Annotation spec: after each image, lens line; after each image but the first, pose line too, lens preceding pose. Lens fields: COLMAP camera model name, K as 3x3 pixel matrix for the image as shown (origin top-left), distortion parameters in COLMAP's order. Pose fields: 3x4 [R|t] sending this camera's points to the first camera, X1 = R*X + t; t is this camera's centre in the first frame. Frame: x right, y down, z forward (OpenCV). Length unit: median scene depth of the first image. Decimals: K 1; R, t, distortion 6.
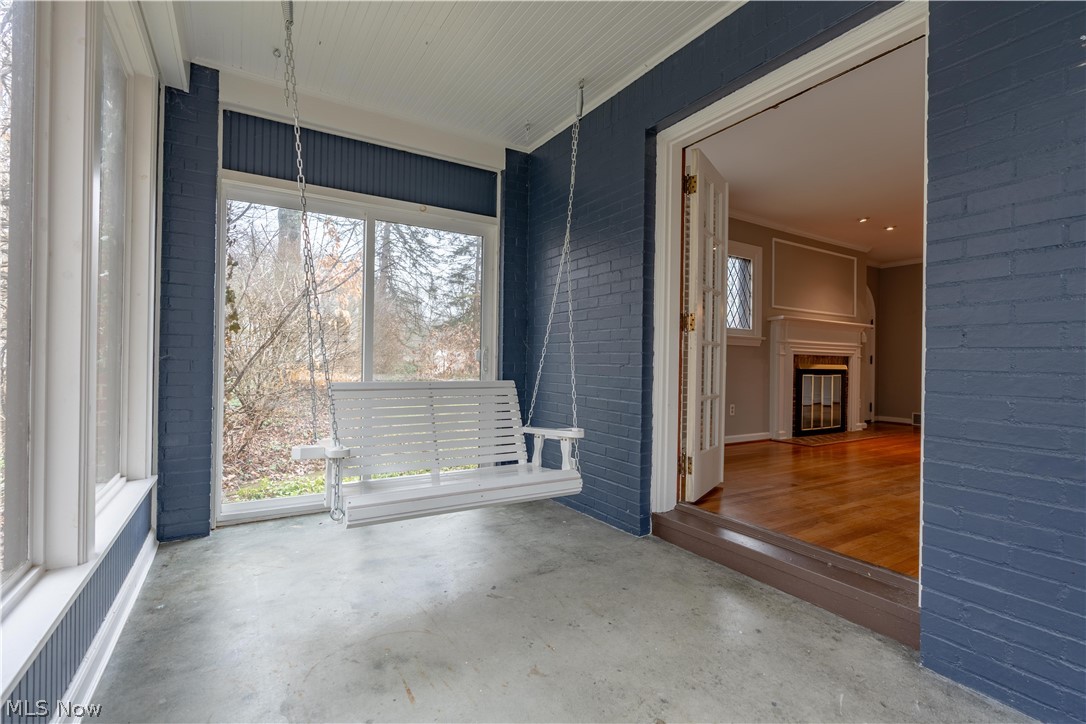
lens RADIAL K [[495.9, 0, 543.2], [0, 495.9, 361.8], [0, 0, 1]] dist [-0.002452, 0.000258]
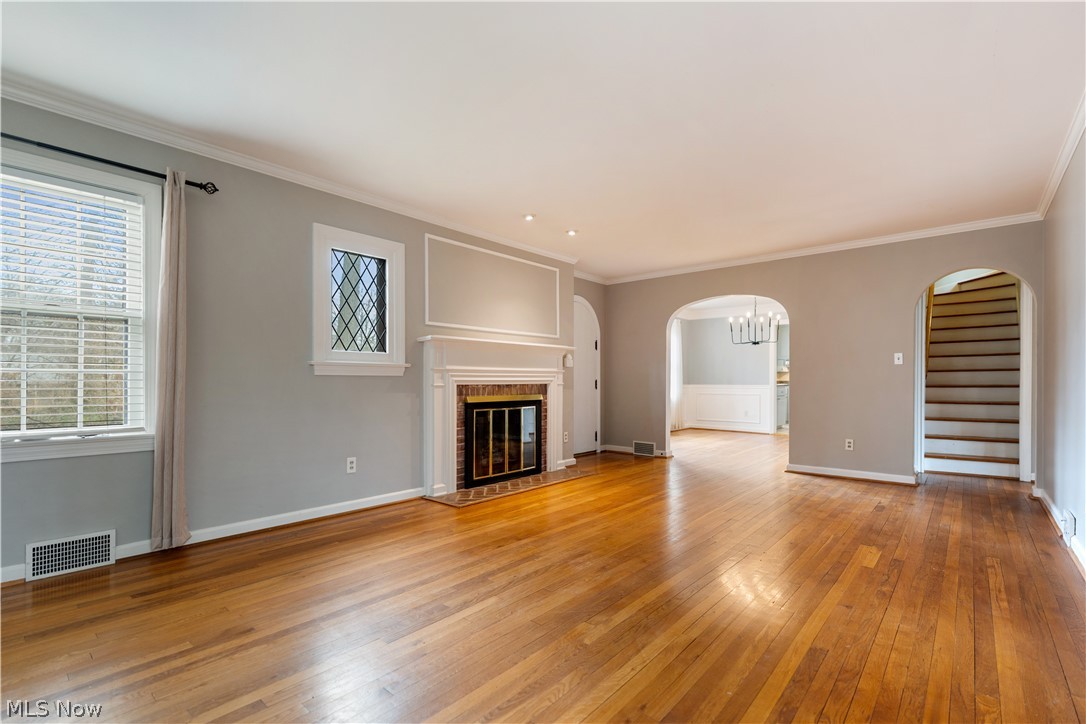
lens RADIAL K [[490.8, 0, 545.1], [0, 490.8, 385.8], [0, 0, 1]] dist [0.000014, 0.000085]
pose [[0.955252, -0.016348, 0.295340, 0.427771], [0.011779, 0.999782, 0.017241, -0.026472], [-0.295558, -0.012991, 0.955236, 0.226677]]
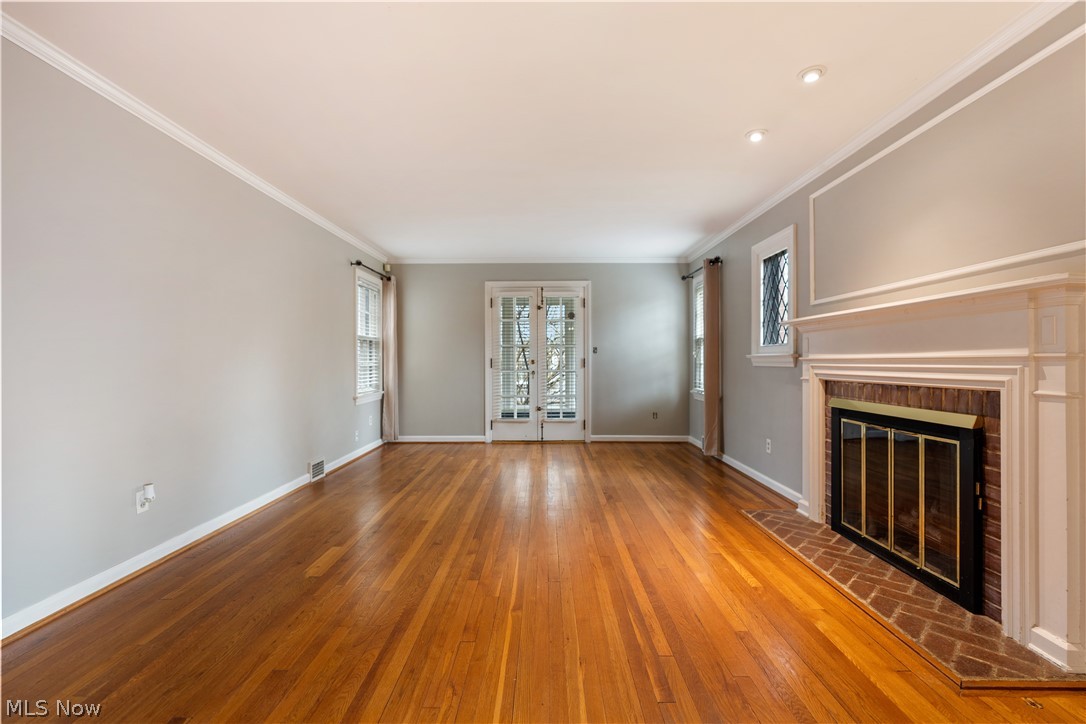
lens RADIAL K [[486.6, 0, 543.0], [0, 486.6, 362.0], [0, 0, 1]] dist [-0.001375, 0.000516]
pose [[-0.526714, -0.006112, -0.850020, 1.213837], [0.003936, 0.999946, -0.009629, -0.033271], [0.850033, -0.008417, -0.526662, 1.071382]]
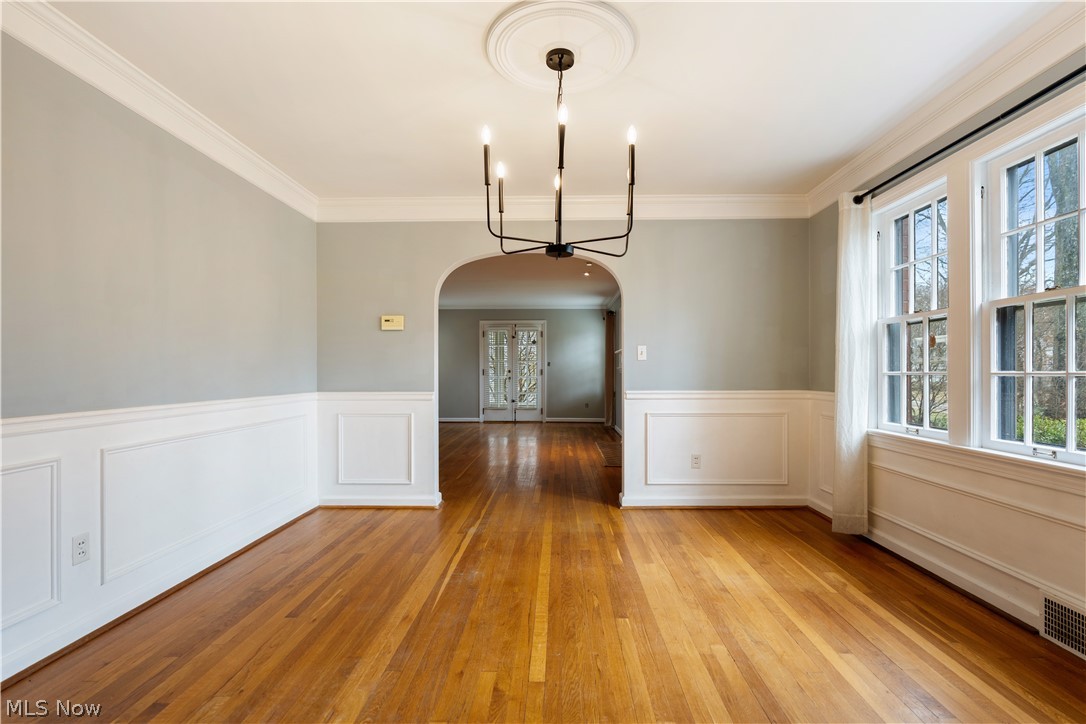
lens RADIAL K [[496.0, 0, 549.1], [0, 496.0, 370.6], [0, 0, 1]] dist [-0.002404, 0.000170]
pose [[-0.541406, -0.011642, -0.840681, 1.751937], [0.002024, 0.999883, -0.015150, -0.018509], [0.840759, -0.009904, -0.541319, 1.597239]]
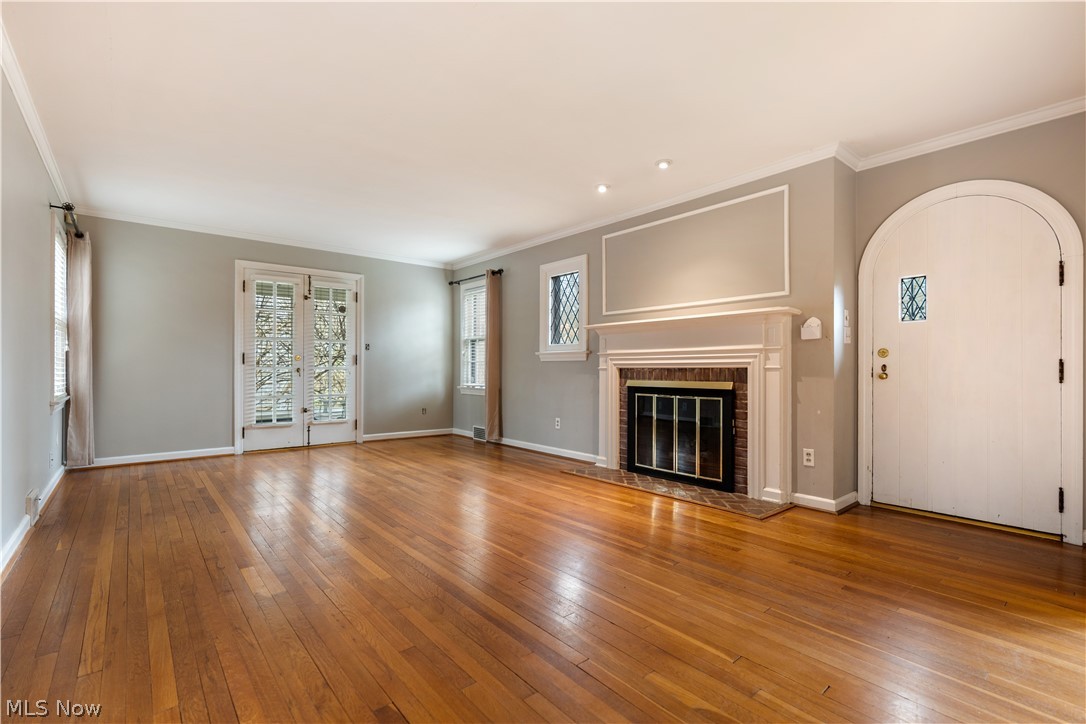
lens RADIAL K [[491.7, 0, 549.8], [0, 491.7, 368.2], [0, 0, 1]] dist [-0.000346, 0.000301]
pose [[0.153398, -0.009638, -0.988117, 1.355314], [0.007682, 0.999934, -0.008561, -0.009197], [0.988135, -0.006278, 0.153462, 0.798318]]
